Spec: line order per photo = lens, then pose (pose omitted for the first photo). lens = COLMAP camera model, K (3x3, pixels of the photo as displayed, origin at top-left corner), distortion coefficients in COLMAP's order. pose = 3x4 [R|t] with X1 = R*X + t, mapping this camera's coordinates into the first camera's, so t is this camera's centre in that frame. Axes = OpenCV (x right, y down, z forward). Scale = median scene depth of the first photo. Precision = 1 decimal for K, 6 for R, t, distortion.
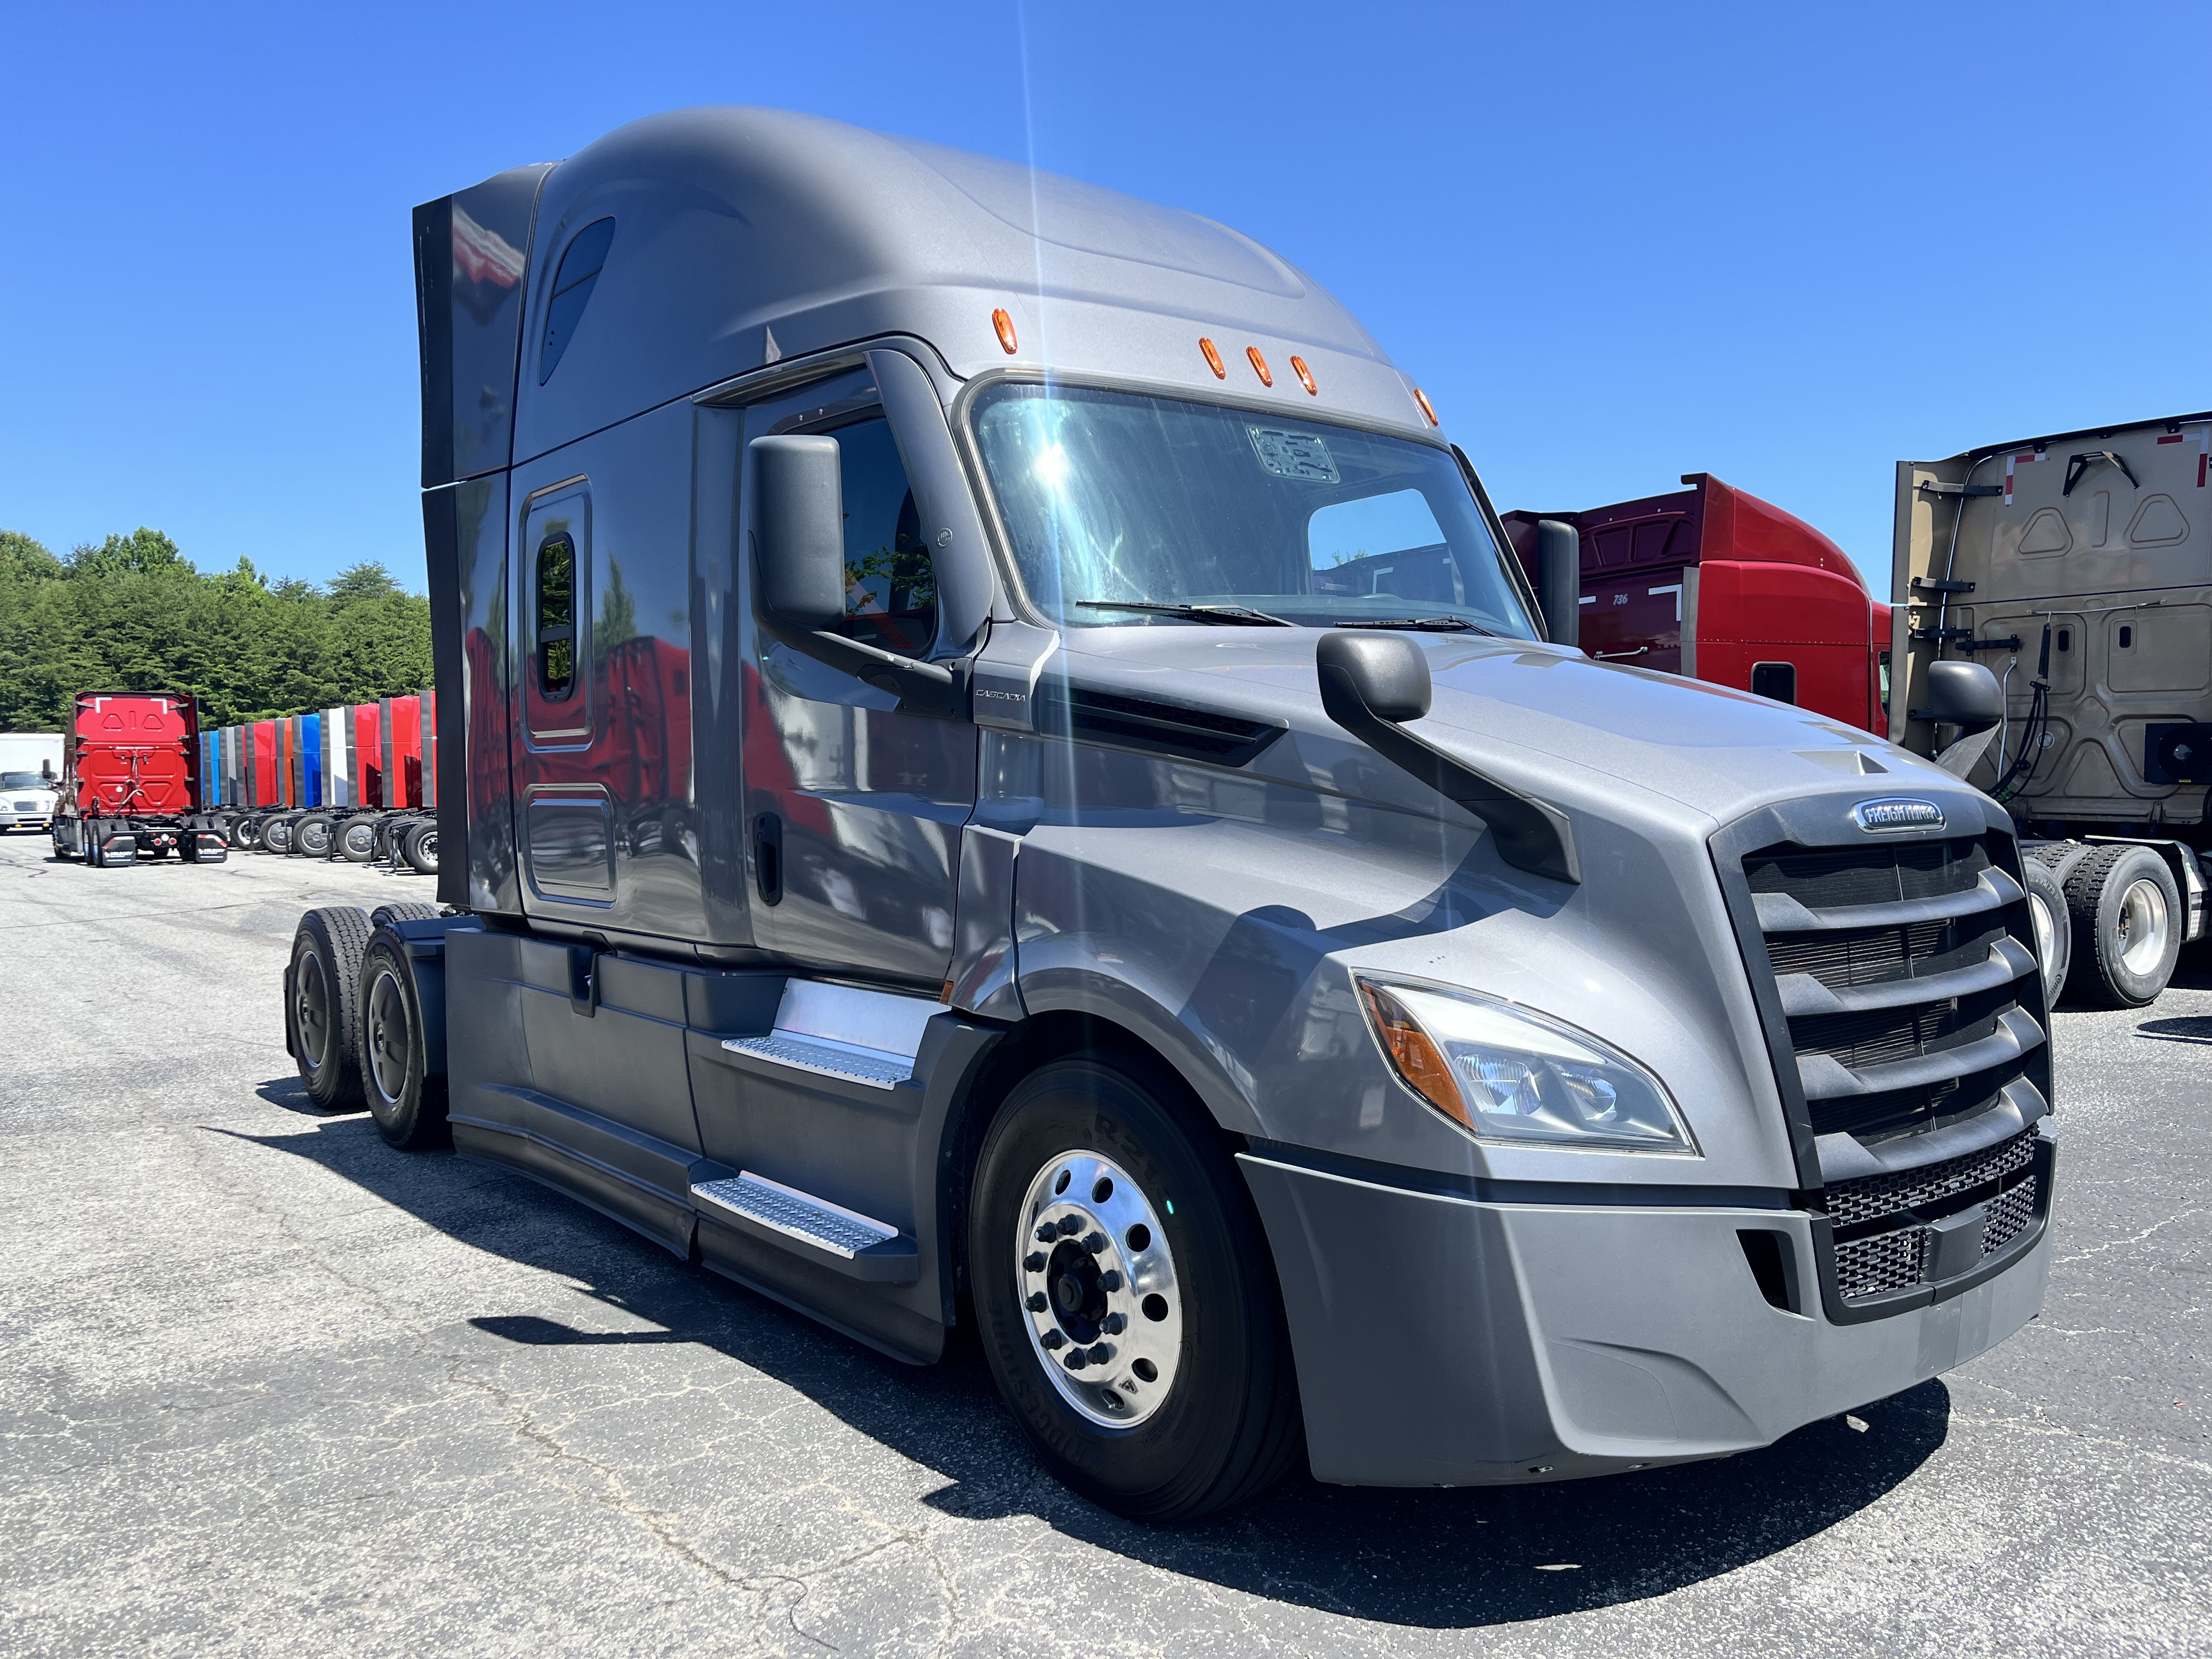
lens RADIAL K [[1721.6, 0, 1126.2], [0, 1721.6, 842.1], [0, 0, 1]] dist [0.051833, -0.080075]
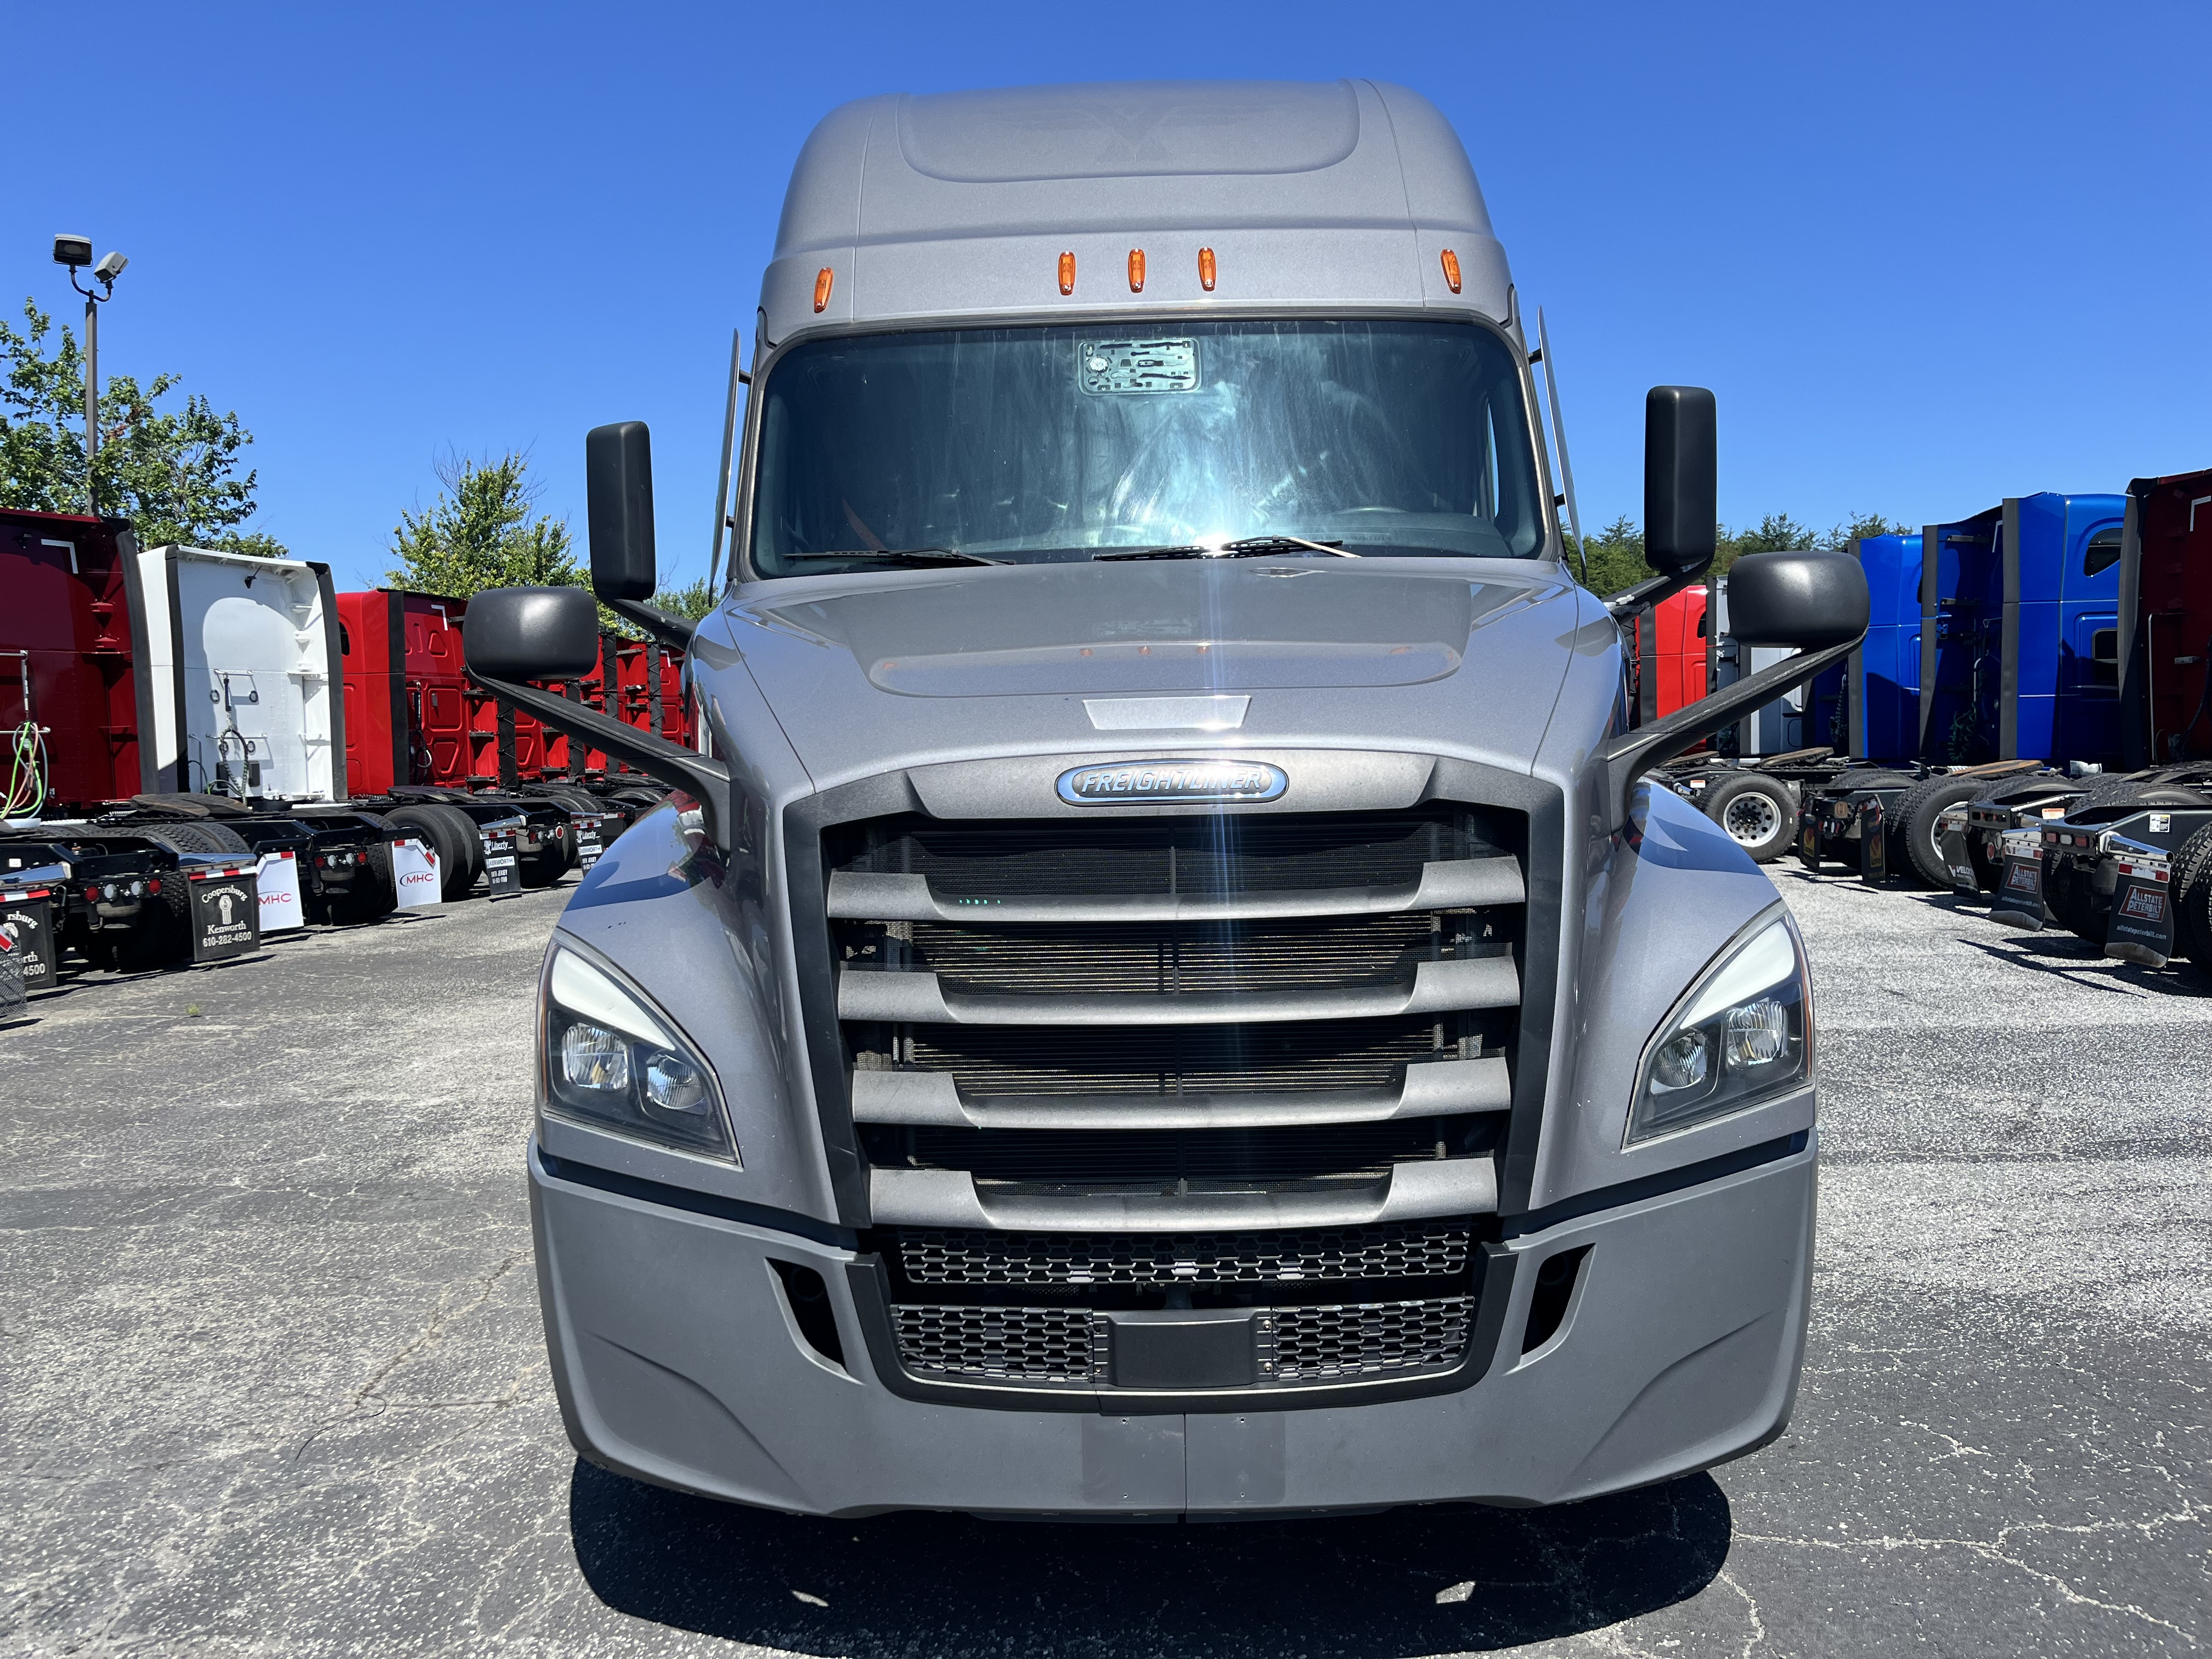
lens RADIAL K [[1721.6, 0, 1090.9], [0, 1721.6, 835.5], [0, 0, 1]] dist [0.051833, -0.080075]
pose [[0.763770, 0.036276, -0.644468, 0.855369], [-0.013842, 0.999110, 0.039835, -0.019899], [0.645340, -0.021504, 0.763593, 0.373531]]
